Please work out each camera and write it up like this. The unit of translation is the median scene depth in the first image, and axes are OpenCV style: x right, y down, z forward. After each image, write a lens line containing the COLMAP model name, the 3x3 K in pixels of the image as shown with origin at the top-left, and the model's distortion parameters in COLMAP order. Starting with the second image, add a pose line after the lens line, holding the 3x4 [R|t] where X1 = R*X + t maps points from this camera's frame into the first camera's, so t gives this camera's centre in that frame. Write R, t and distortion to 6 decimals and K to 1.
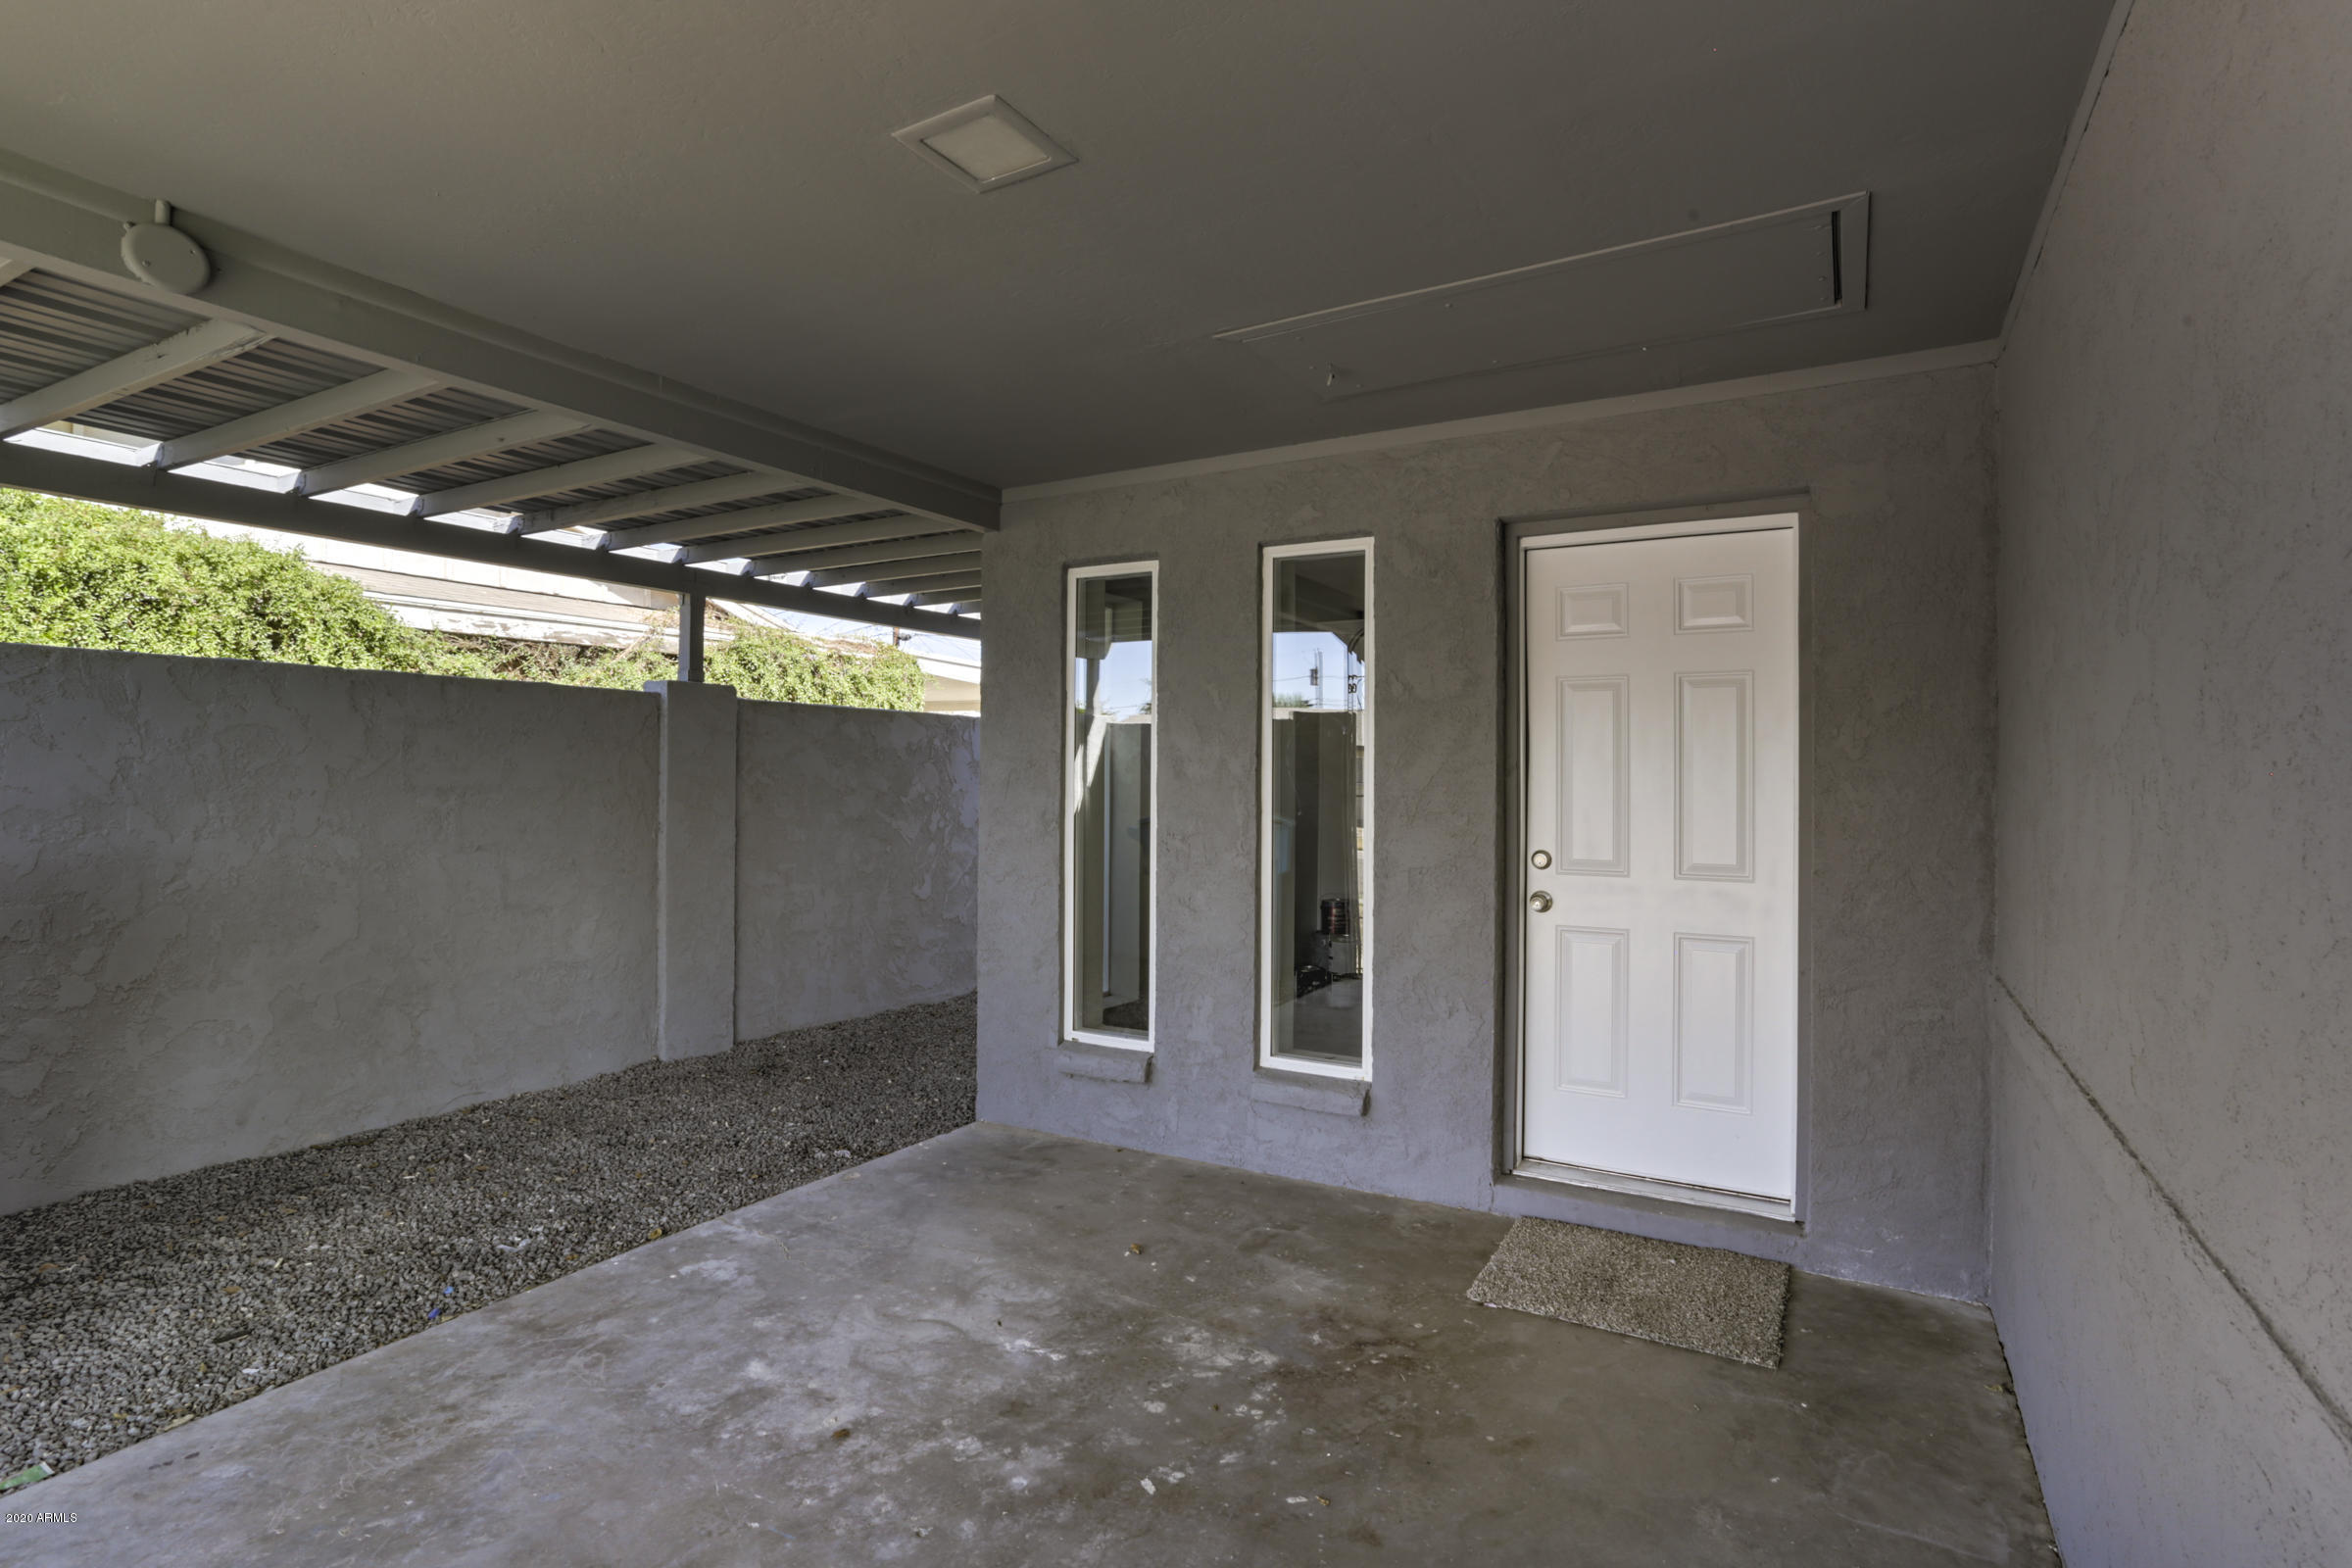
lens RADIAL K [[1148.0, 0, 1176.0], [0, 1148.0, 784.0], [0, 0, 1]] dist [-0.057339, 0.044115]
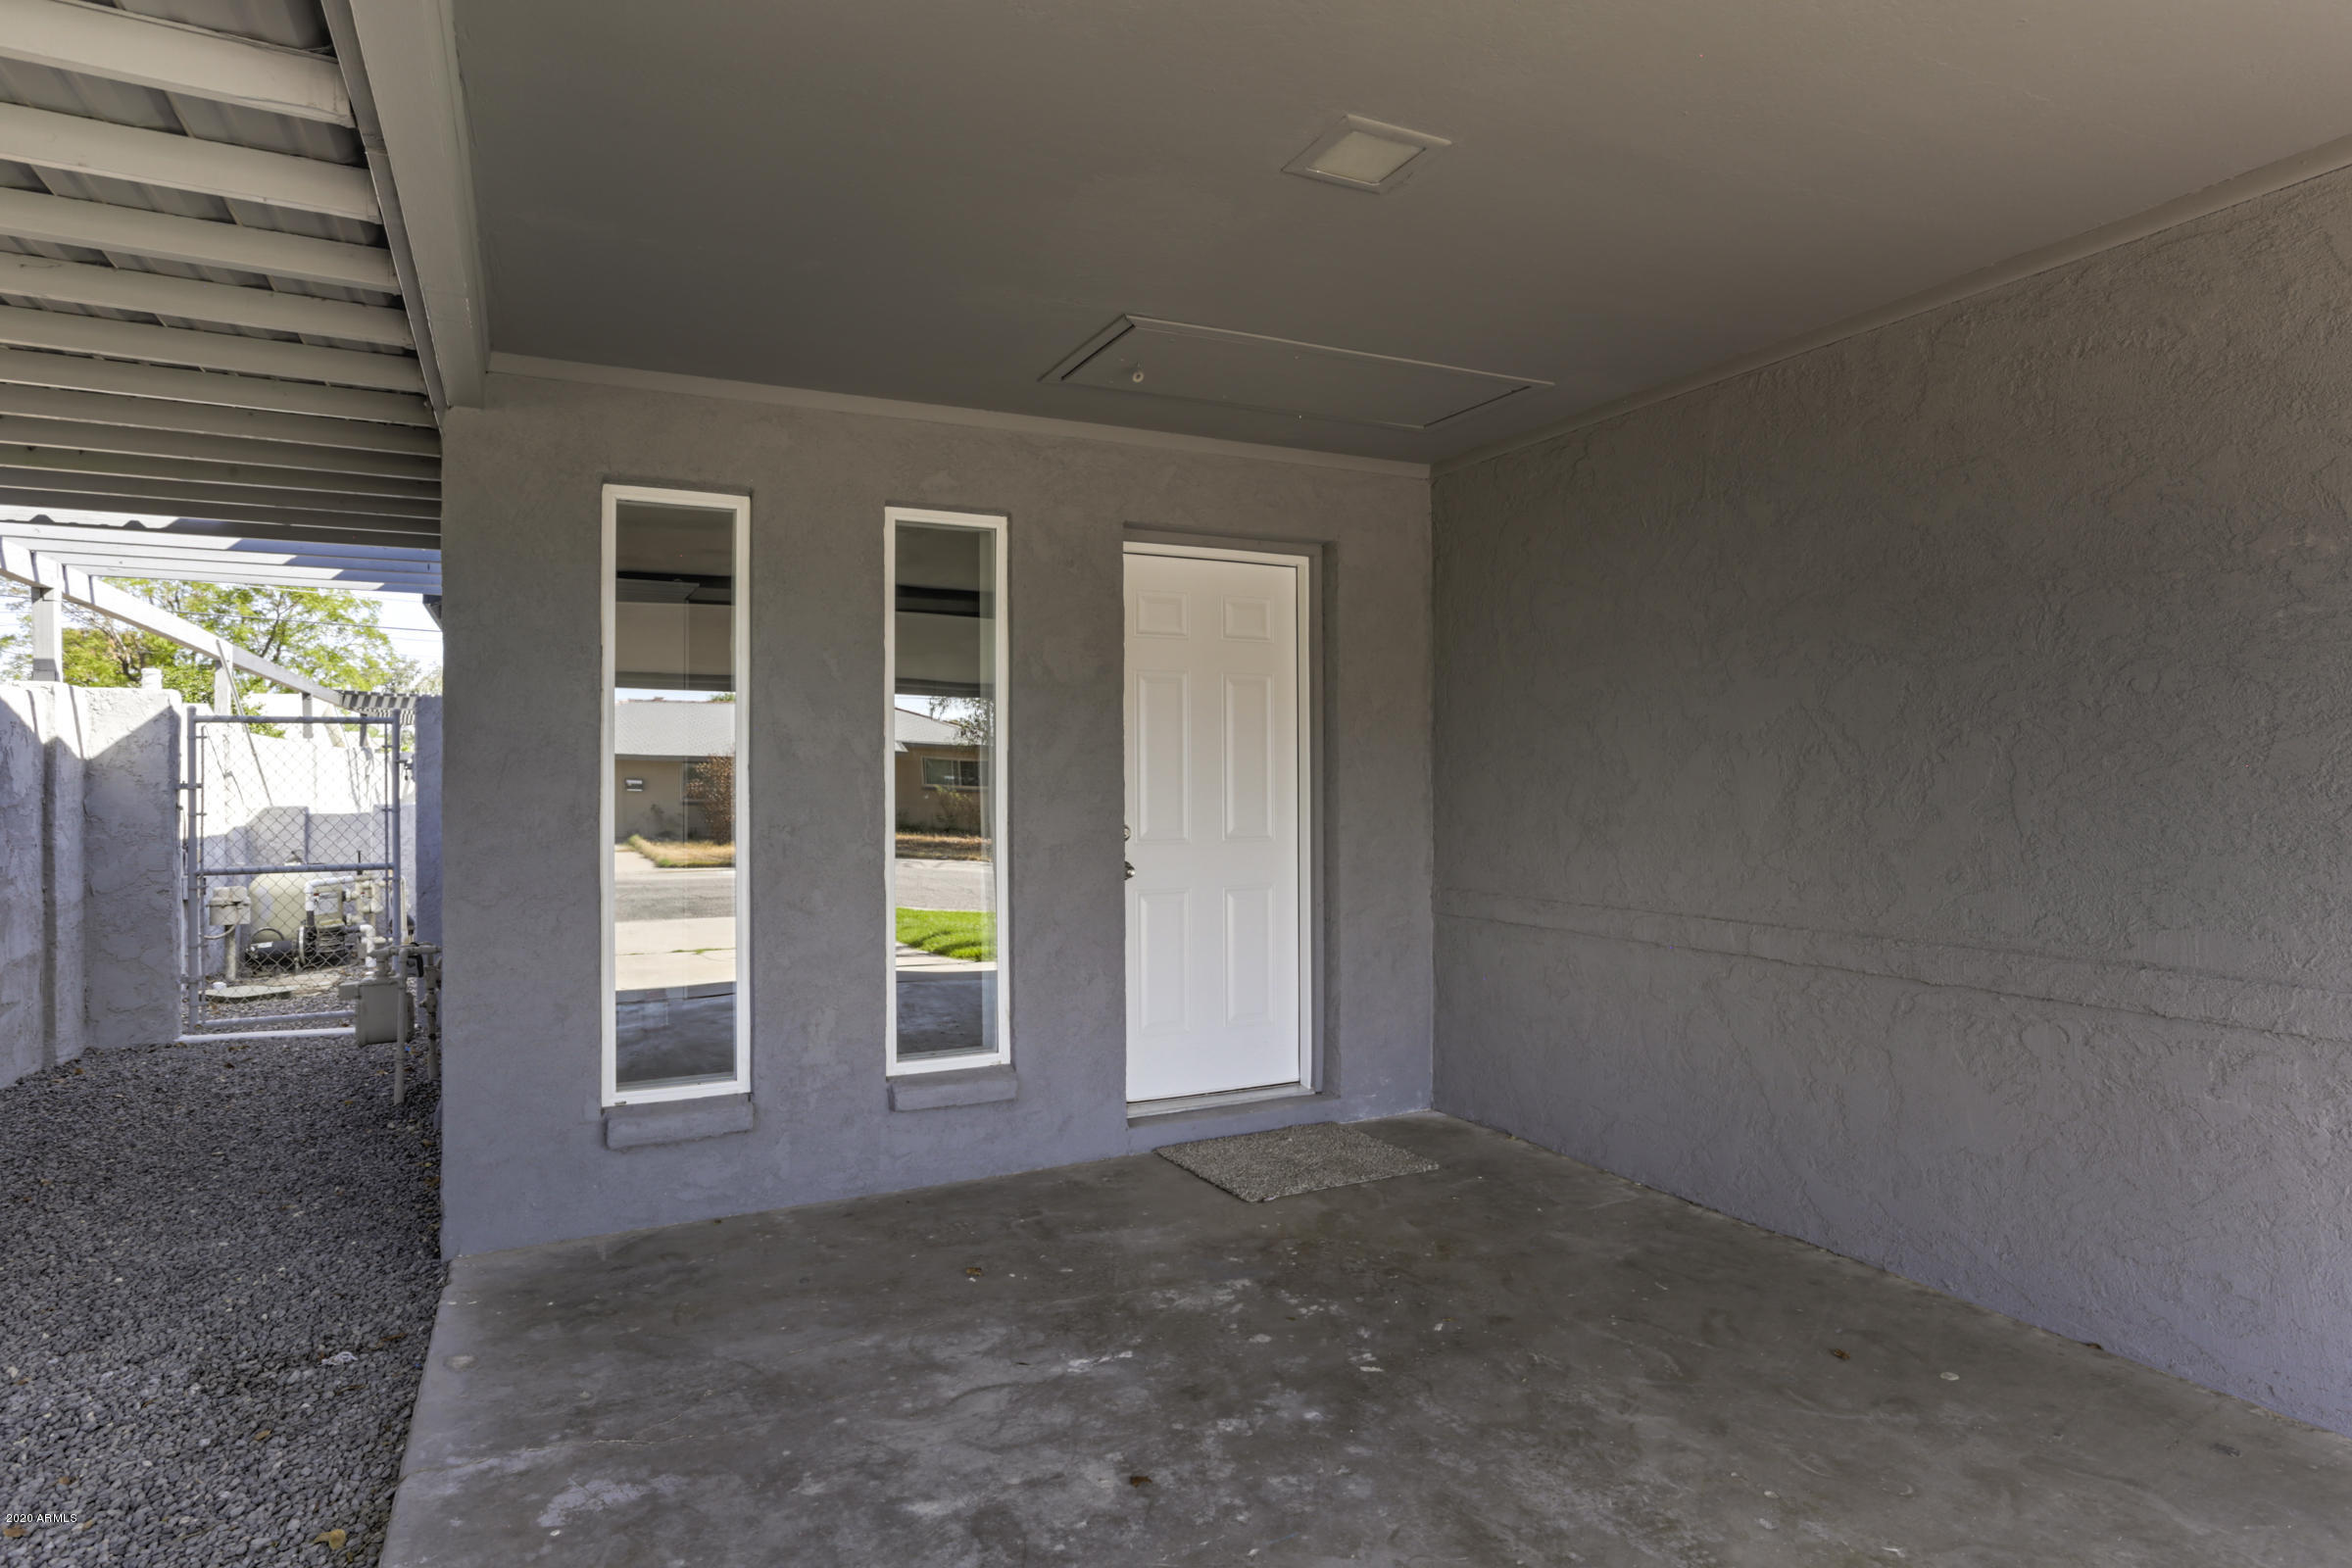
lens RADIAL K [[1295.1, 0, 1176.0], [0, 1295.1, 784.0], [0, 0, 1]] dist [-0.054559, 0.042333]
pose [[0.553489, -0.011650, 0.832775, -0.789188], [0.012338, 0.999907, 0.005788, 0.013913], [-0.832765, 0.007071, 0.553582, 0.291252]]
